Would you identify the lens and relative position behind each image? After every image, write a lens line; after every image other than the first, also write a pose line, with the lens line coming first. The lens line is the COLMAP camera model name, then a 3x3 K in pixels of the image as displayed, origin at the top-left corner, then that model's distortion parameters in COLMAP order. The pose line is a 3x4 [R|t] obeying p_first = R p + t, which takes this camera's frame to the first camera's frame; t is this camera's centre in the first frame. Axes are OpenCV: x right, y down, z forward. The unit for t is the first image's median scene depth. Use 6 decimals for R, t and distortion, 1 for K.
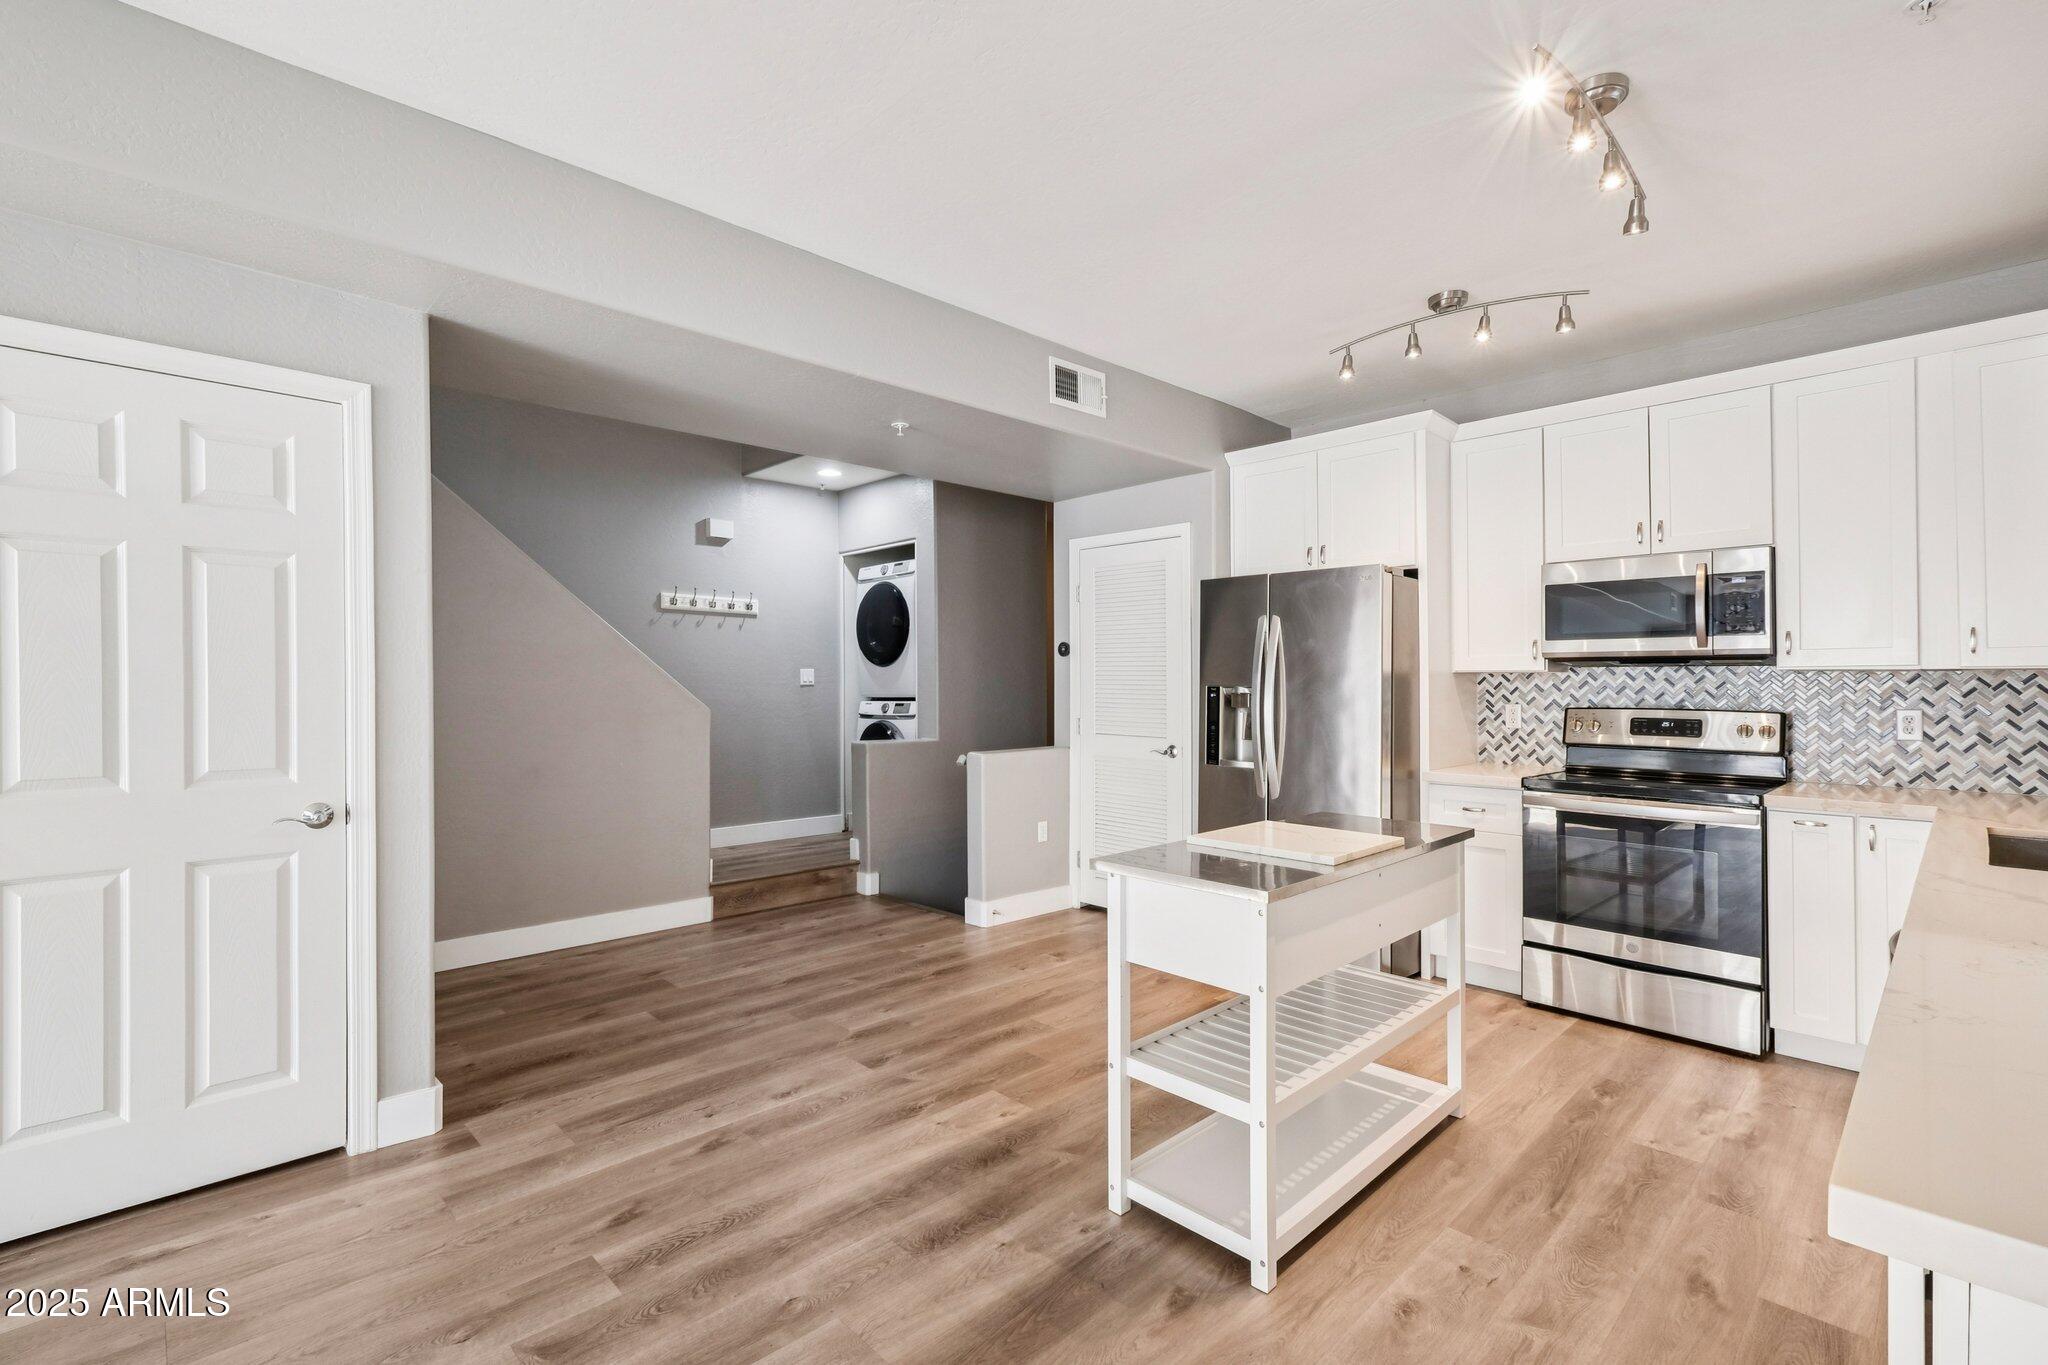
lens RADIAL K [[923.6, 0, 1004.5], [0, 923.6, 685.7], [0, 0, 1]] dist [-0.007113, 0.001267]
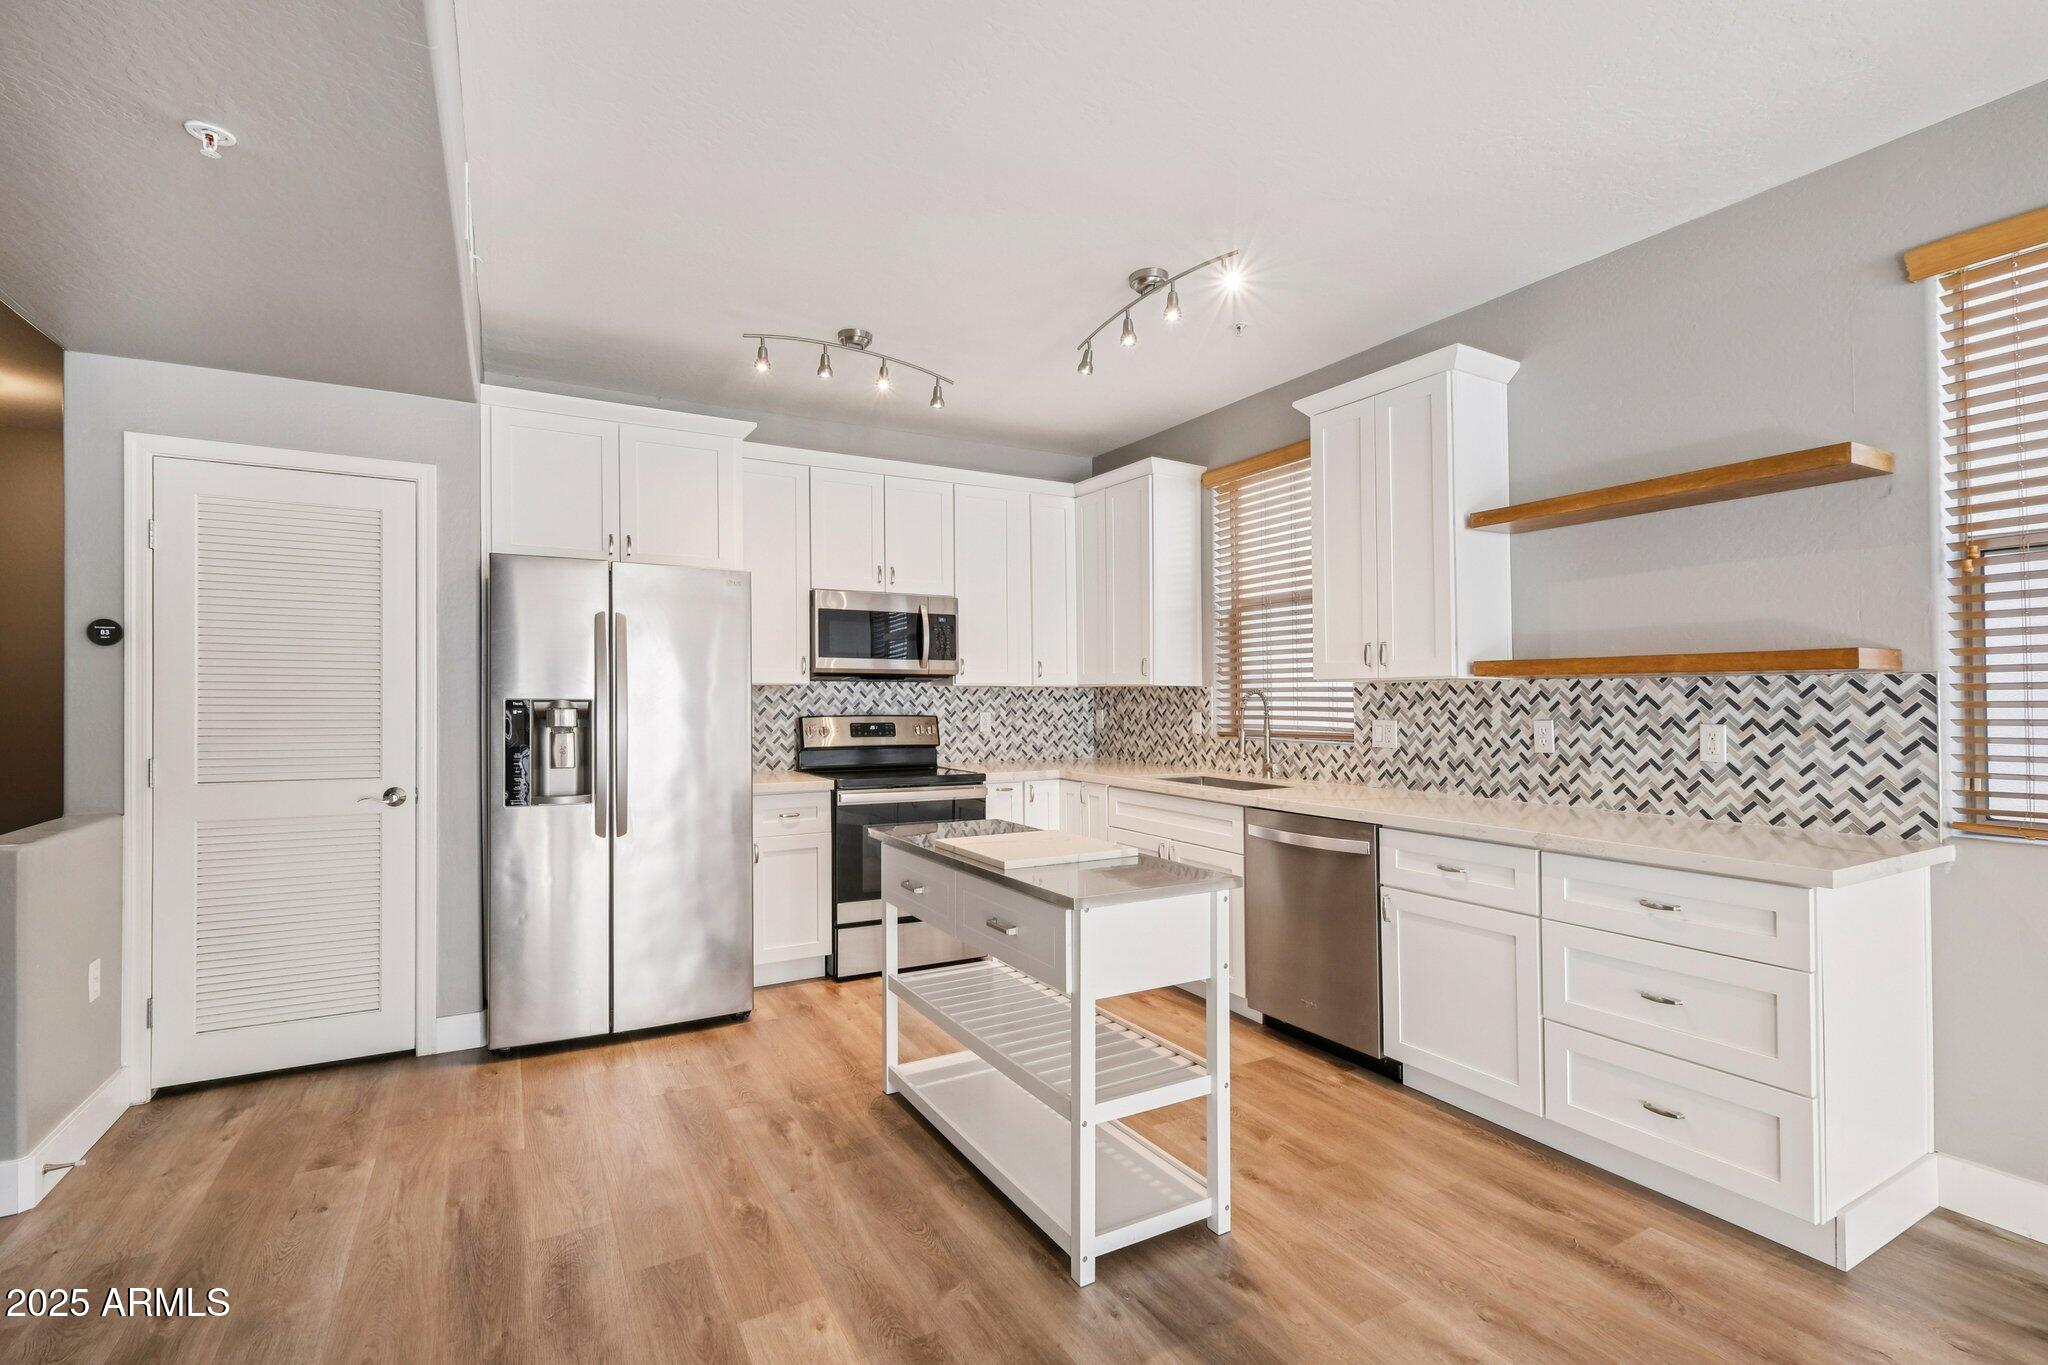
lens RADIAL K [[923.6, 0, 1014.8], [0, 923.6, 688.3], [0, 0, 1]] dist [-0.007113, 0.001267]
pose [[0.246346, 0.006381, 0.969161, -0.413650], [0.002753, 0.999970, -0.007284, -0.002030], [-0.969178, 0.004462, 0.246321, 0.452406]]
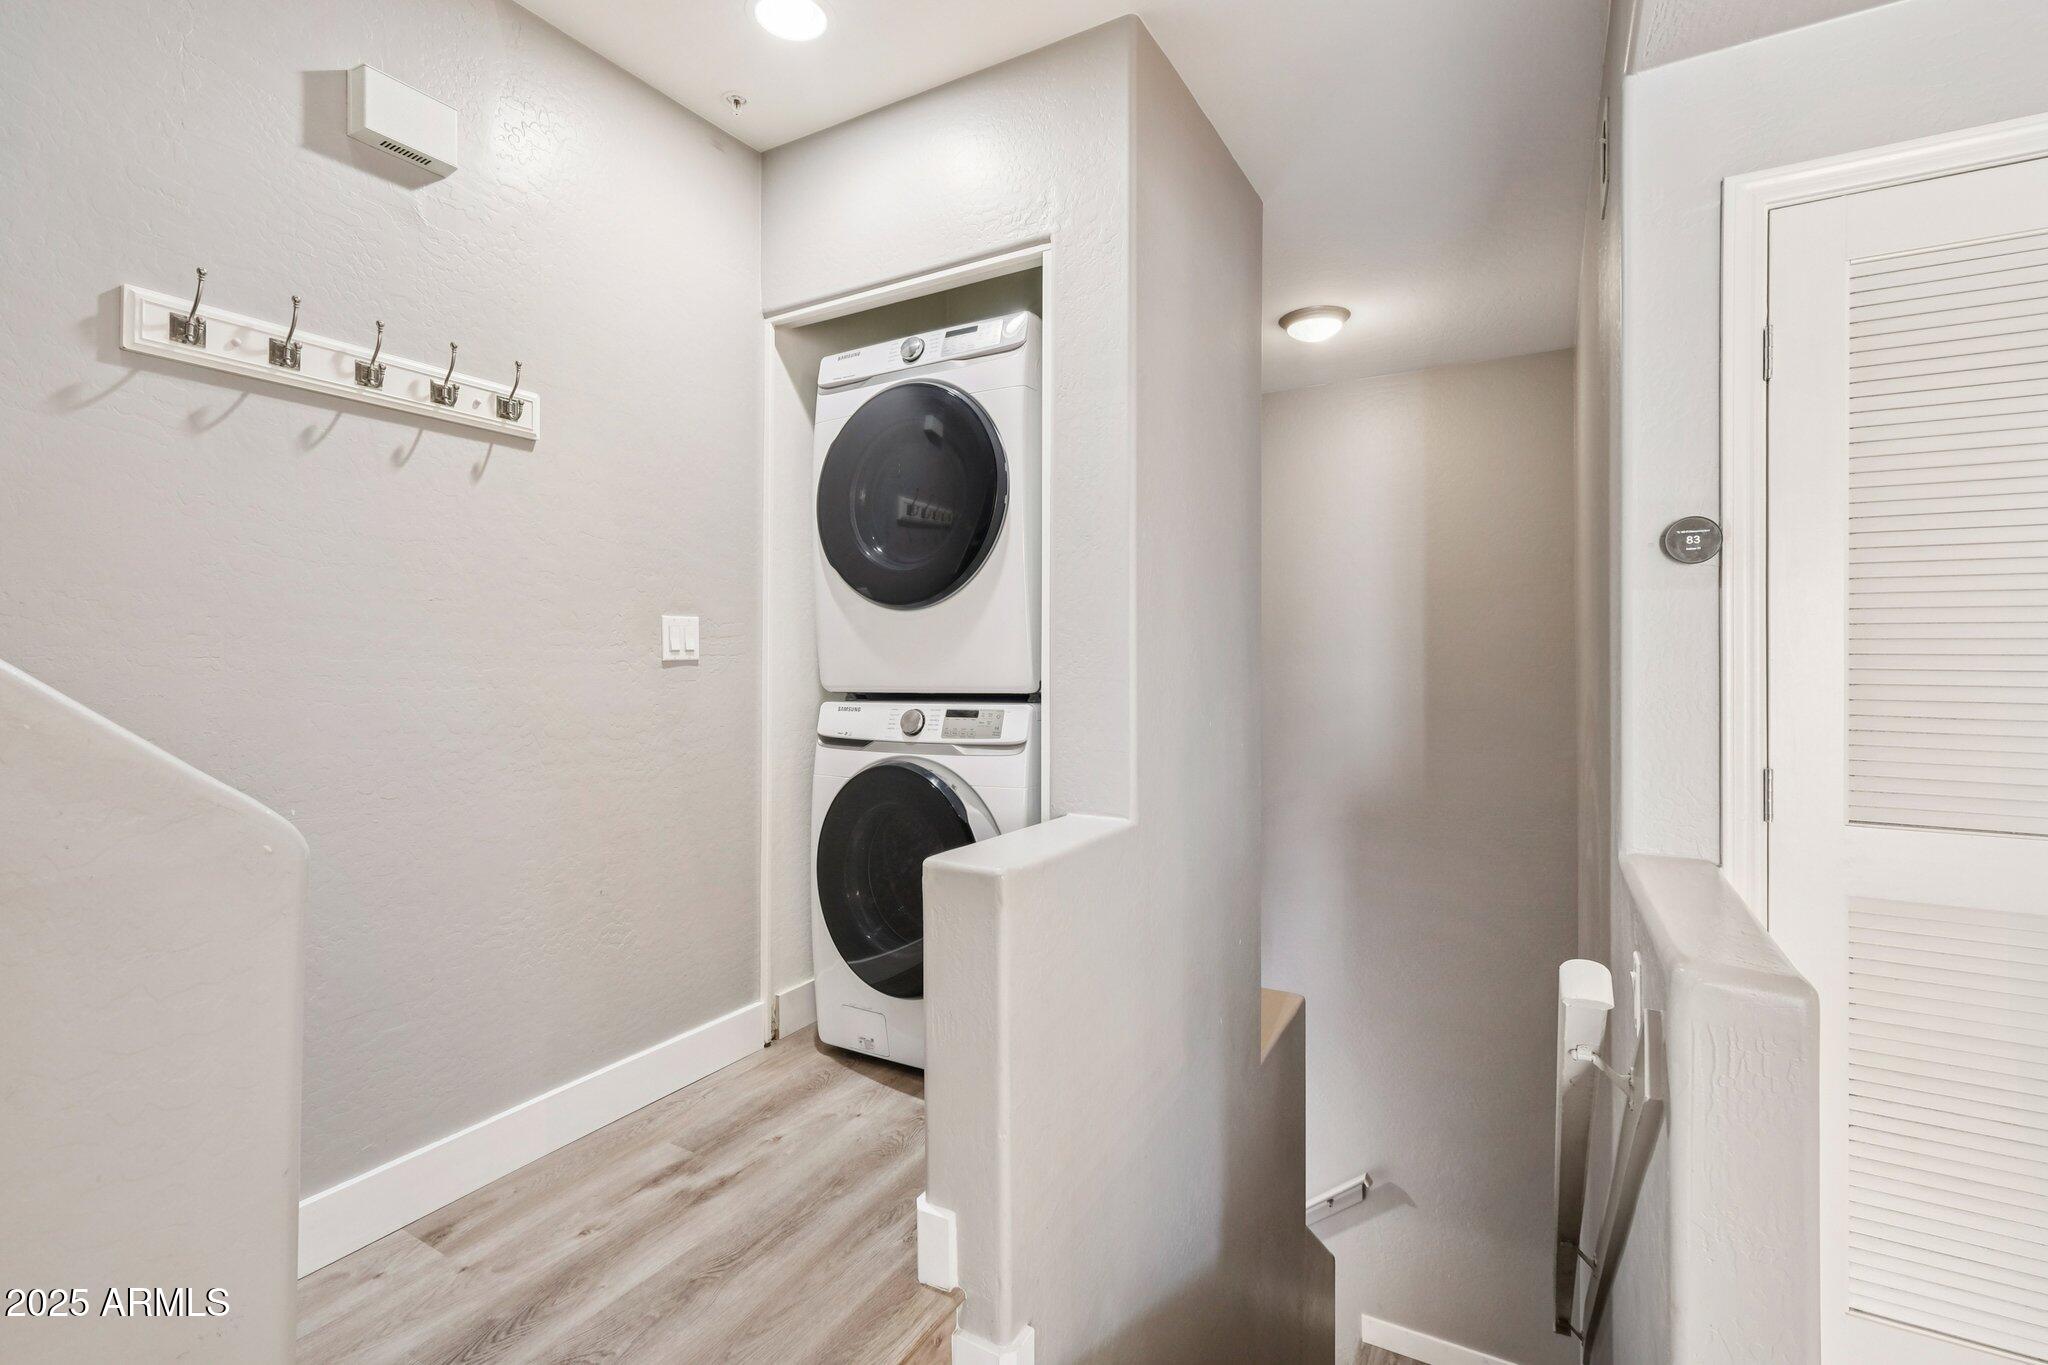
lens RADIAL K [[923.6, 0, 1032.5], [0, 923.6, 640.8], [0, 0, 1]] dist [-0.007113, 0.001267]
pose [[0.957961, 0.005007, 0.286856, -0.296024], [0.002367, 0.999676, -0.025352, 0.001371], [-0.286890, 0.024965, 0.957638, 0.985829]]
